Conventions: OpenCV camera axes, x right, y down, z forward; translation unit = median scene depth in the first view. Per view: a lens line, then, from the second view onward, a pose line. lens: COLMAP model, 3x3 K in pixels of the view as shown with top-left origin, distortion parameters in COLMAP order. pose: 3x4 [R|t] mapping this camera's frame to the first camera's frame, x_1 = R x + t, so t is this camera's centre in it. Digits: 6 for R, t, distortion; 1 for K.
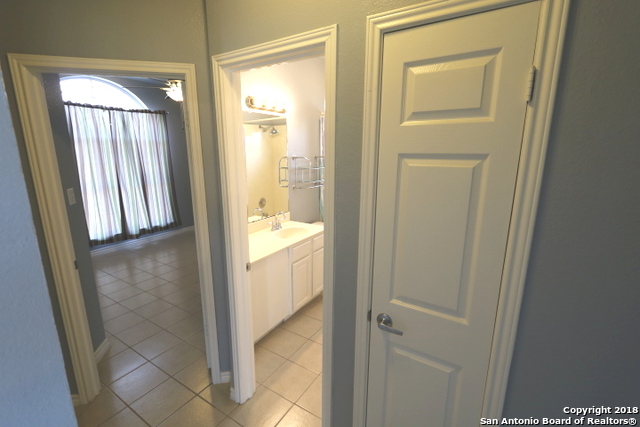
lens RADIAL K [[294.5, 0, 320.0], [0, 294.5, 213.5], [0, 0, 1]] dist [-0.000682, -0.000284]
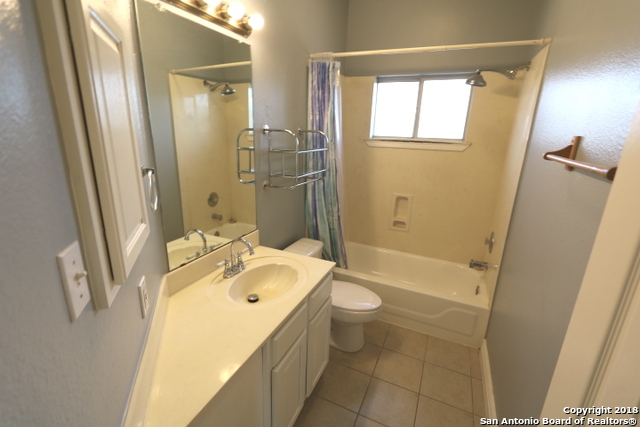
lens RADIAL K [[294.5, 0, 320.0], [0, 294.5, 213.5], [0, 0, 1]] dist [-0.000682, -0.000284]
pose [[0.991242, -0.007879, 0.131821, -0.058557], [0.000047, 0.998240, 0.059310, -0.066384], [-0.132057, -0.058784, 0.989498, 0.426038]]
